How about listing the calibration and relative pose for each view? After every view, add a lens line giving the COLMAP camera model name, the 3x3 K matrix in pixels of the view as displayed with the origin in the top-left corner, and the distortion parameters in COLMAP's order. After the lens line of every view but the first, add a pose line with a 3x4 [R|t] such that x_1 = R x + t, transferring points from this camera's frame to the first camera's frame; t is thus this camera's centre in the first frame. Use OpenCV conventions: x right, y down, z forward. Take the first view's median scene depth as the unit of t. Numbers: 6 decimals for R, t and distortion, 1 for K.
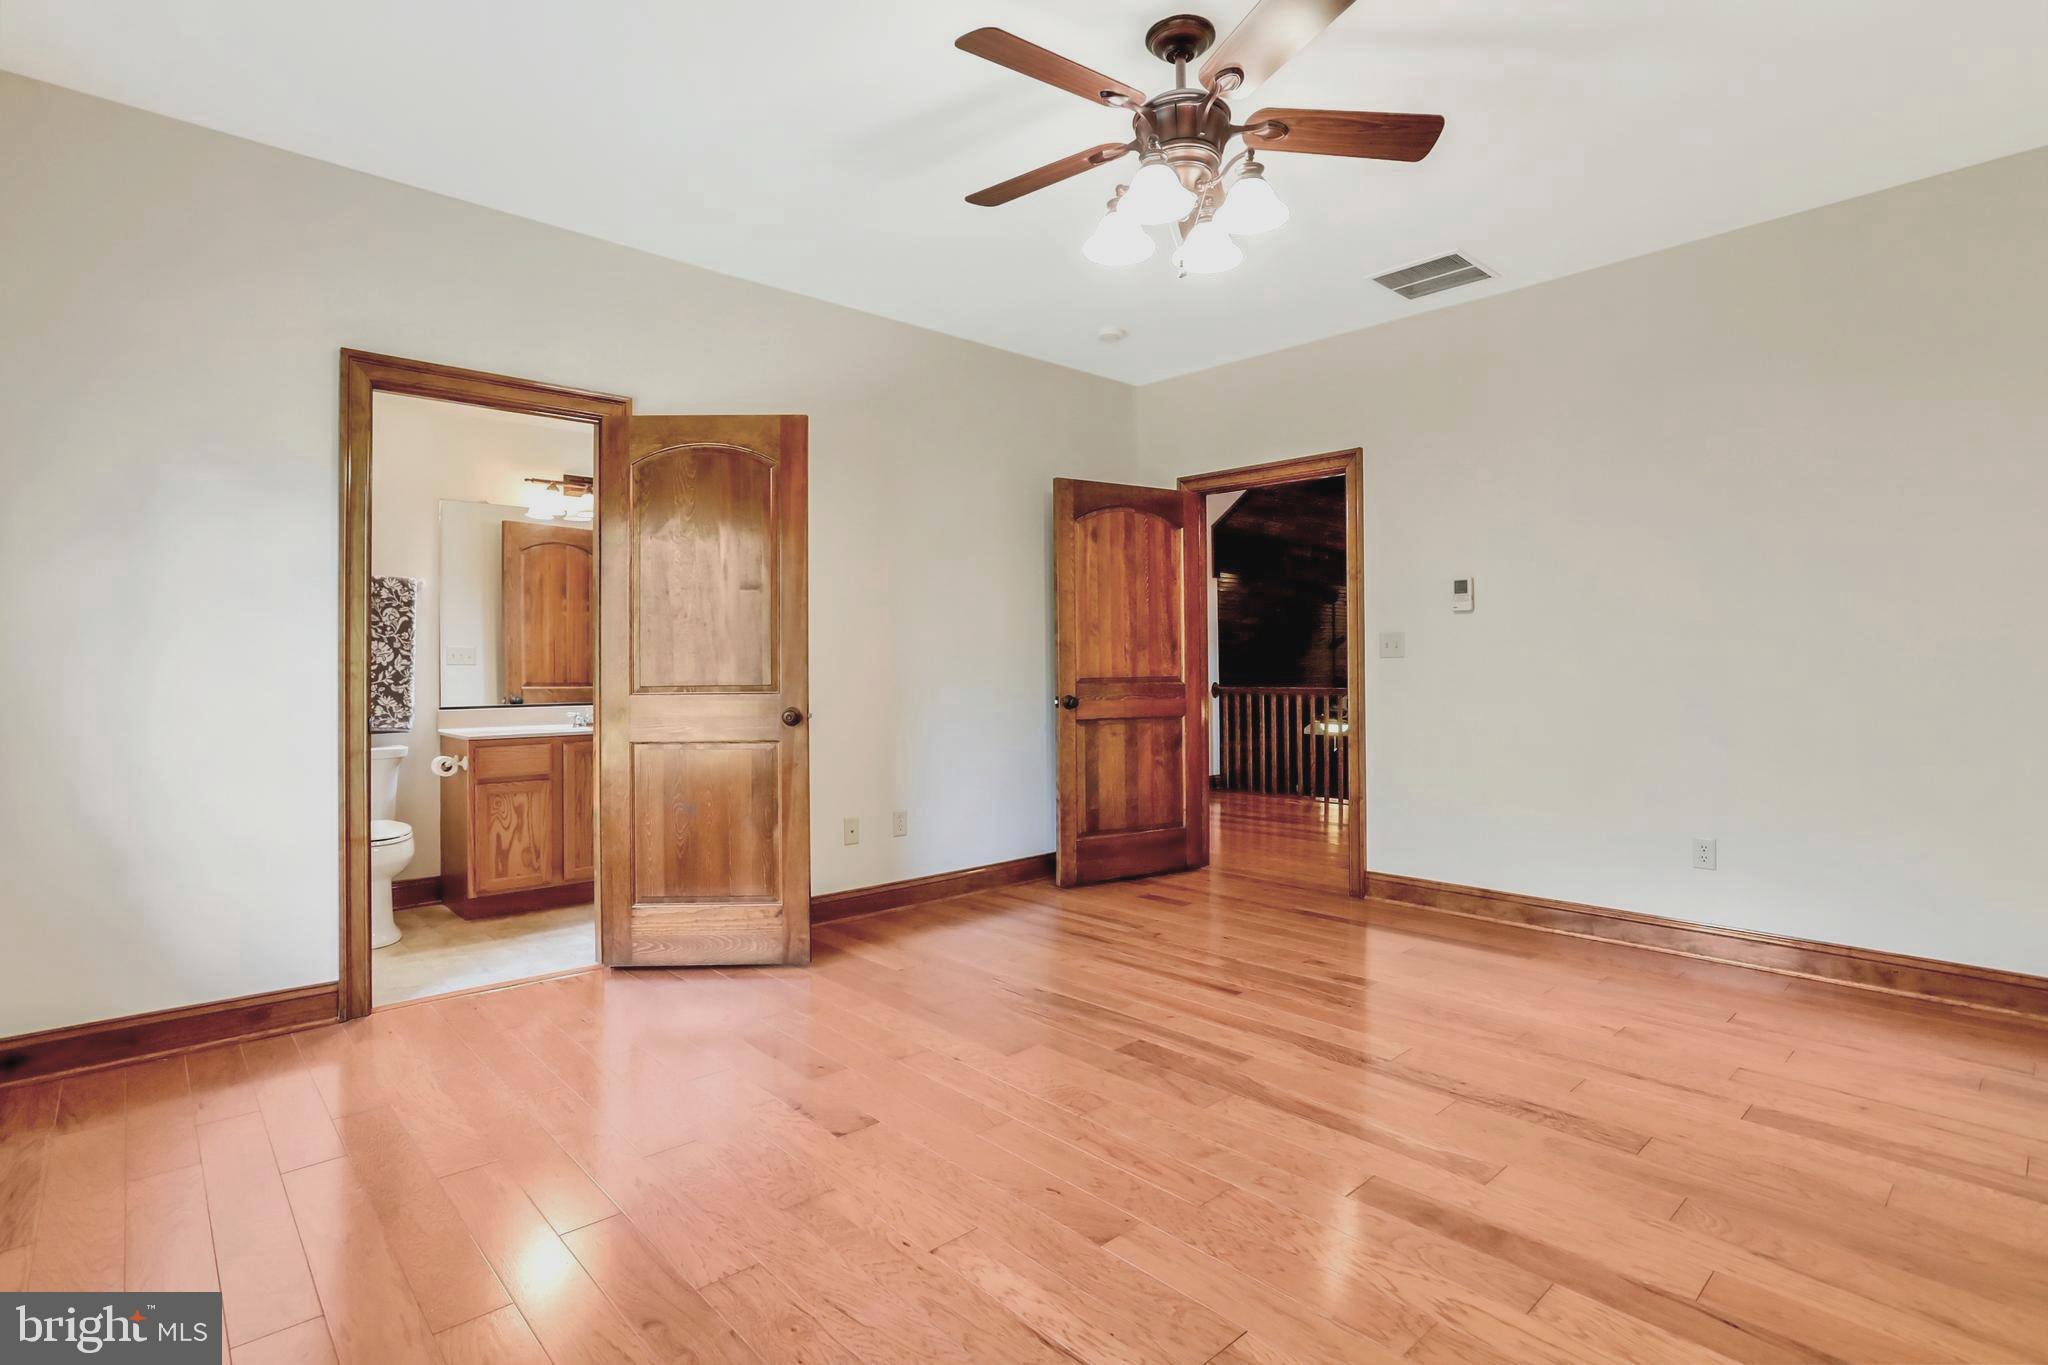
lens RADIAL K [[1008.0, 0, 1007.8], [0, 1008.0, 663.7], [0, 0, 1]] dist [-0.063400, 0.038993]
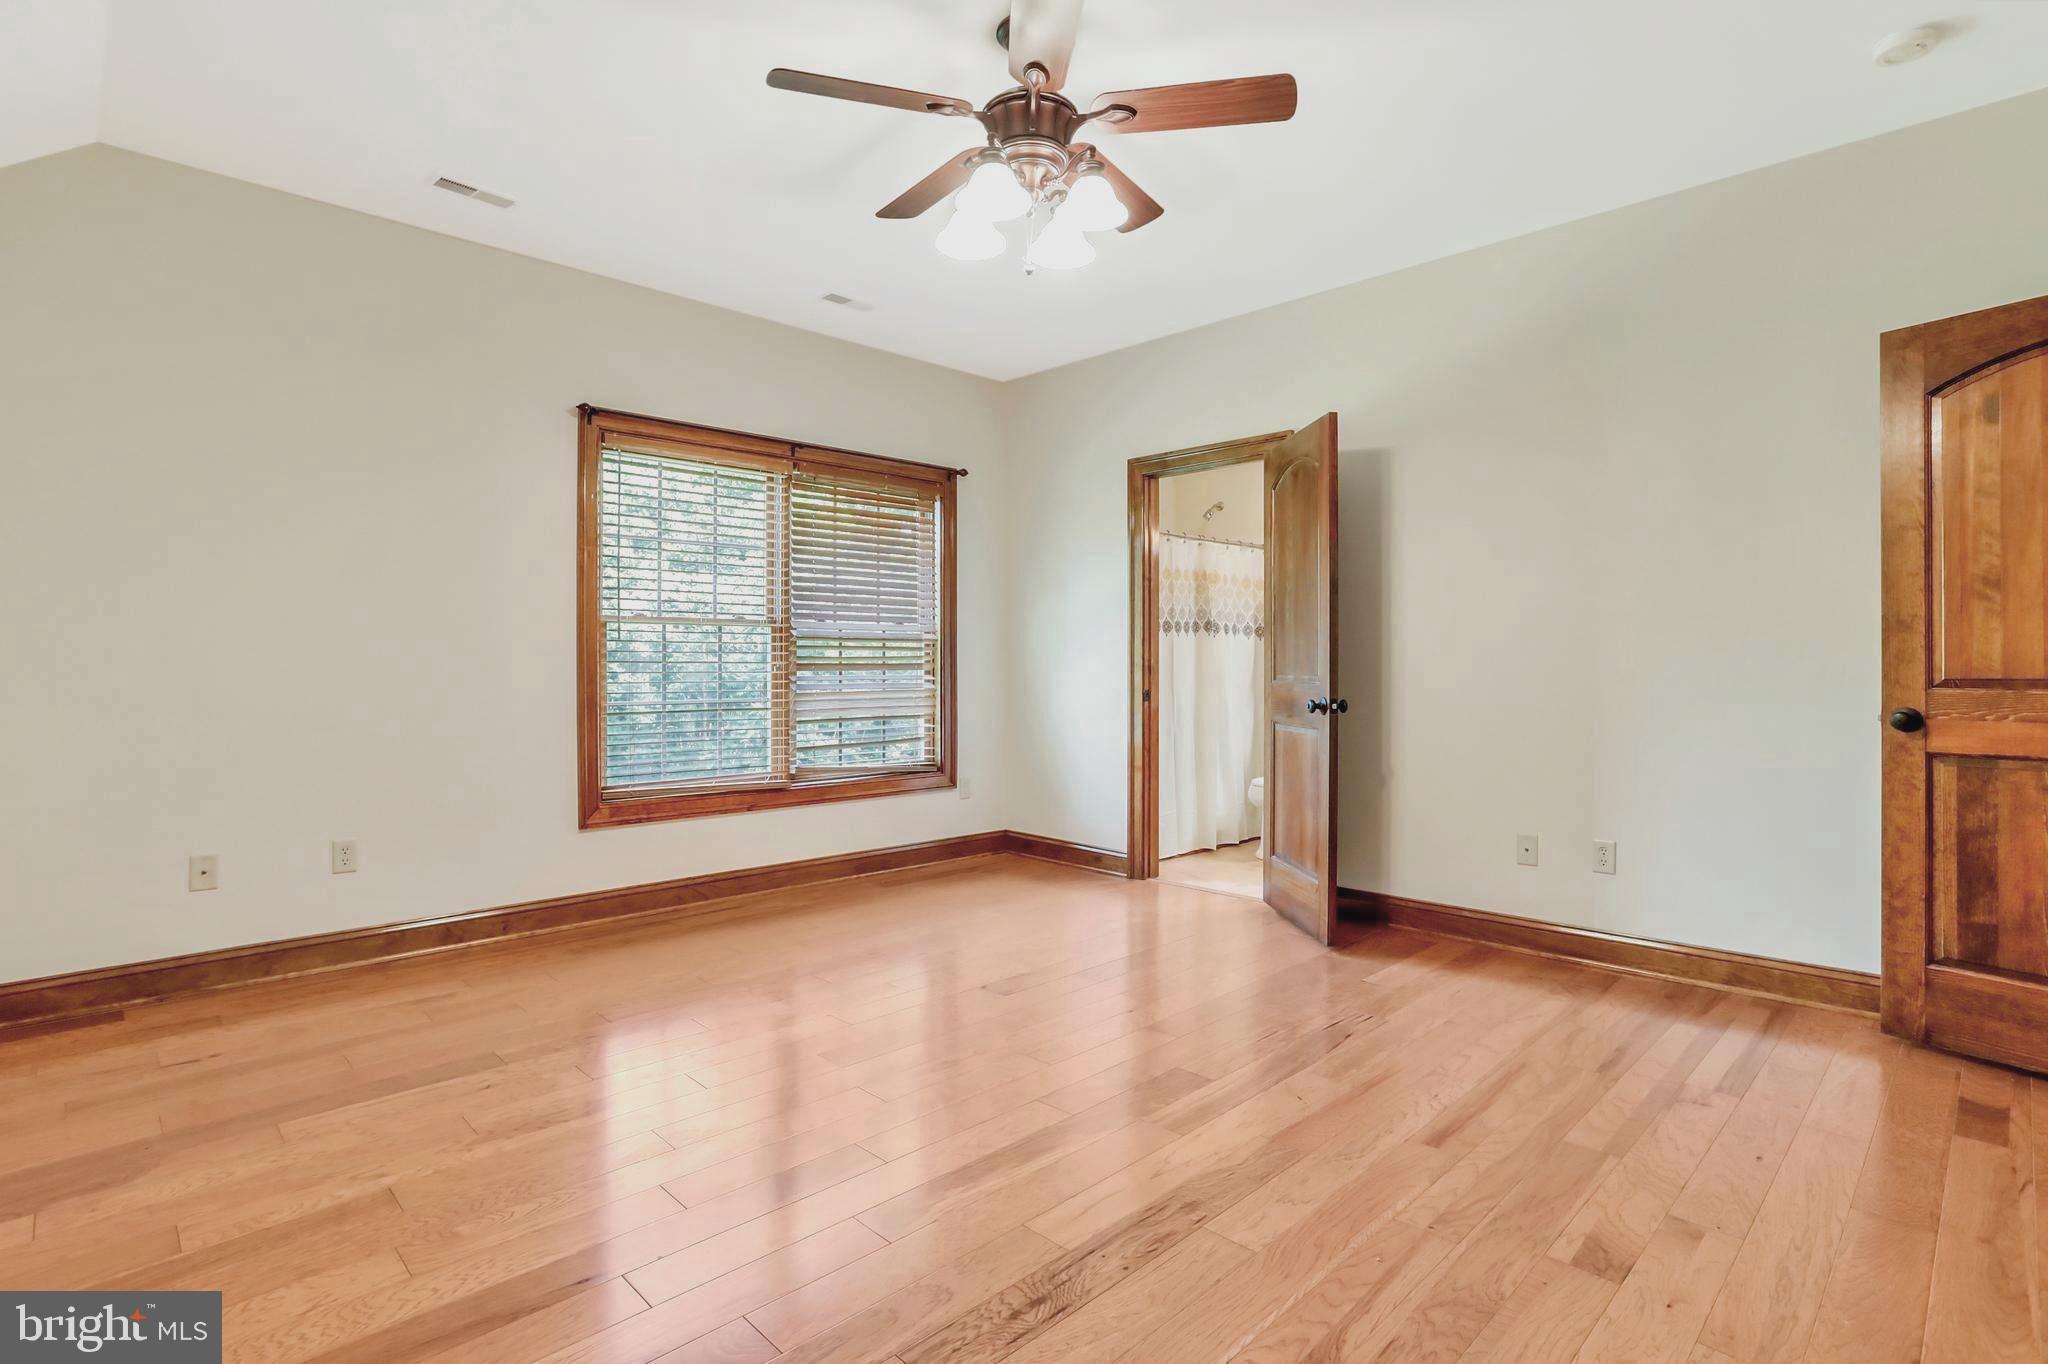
lens RADIAL K [[1008.0, 0, 1007.8], [0, 1008.0, 663.2], [0, 0, 1]] dist [-0.063400, 0.038993]
pose [[0.031013, 0.004097, -0.999511, 1.007954], [0.000591, 0.999991, 0.004118, 0.005836], [0.999519, -0.000718, 0.031010, 0.798286]]
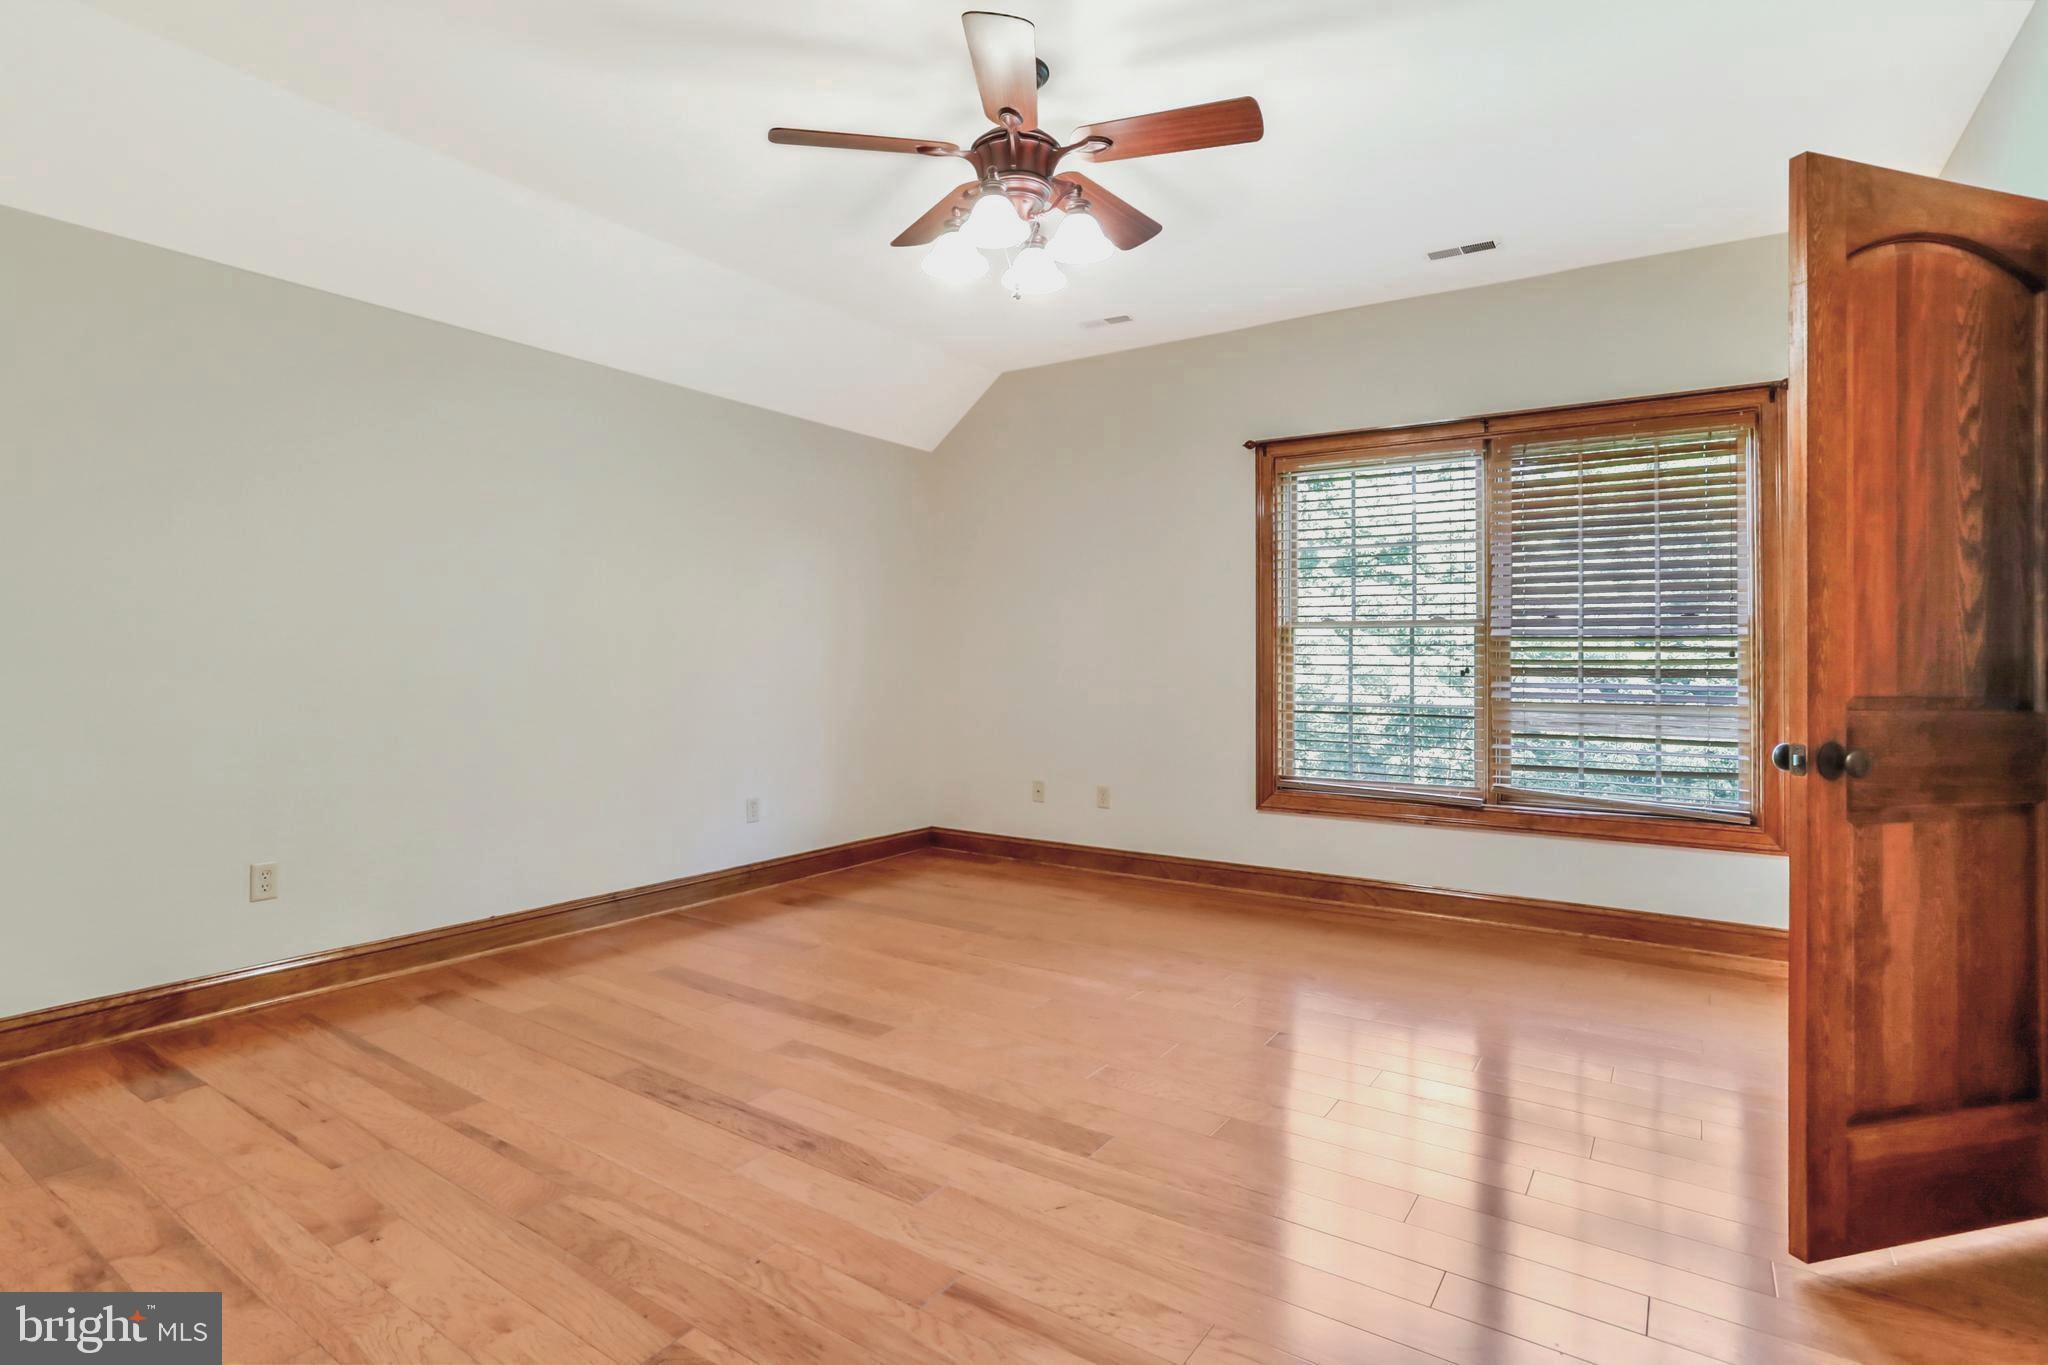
lens RADIAL K [[1008.0, 0, 1007.8], [0, 1008.0, 663.7], [0, 0, 1]] dist [-0.063400, 0.038993]
pose [[-0.972680, 0.000419, -0.232149, 0.367303], [-0.000185, 0.999997, 0.002581, 0.003588], [0.232150, 0.002554, -0.972677, 1.725026]]
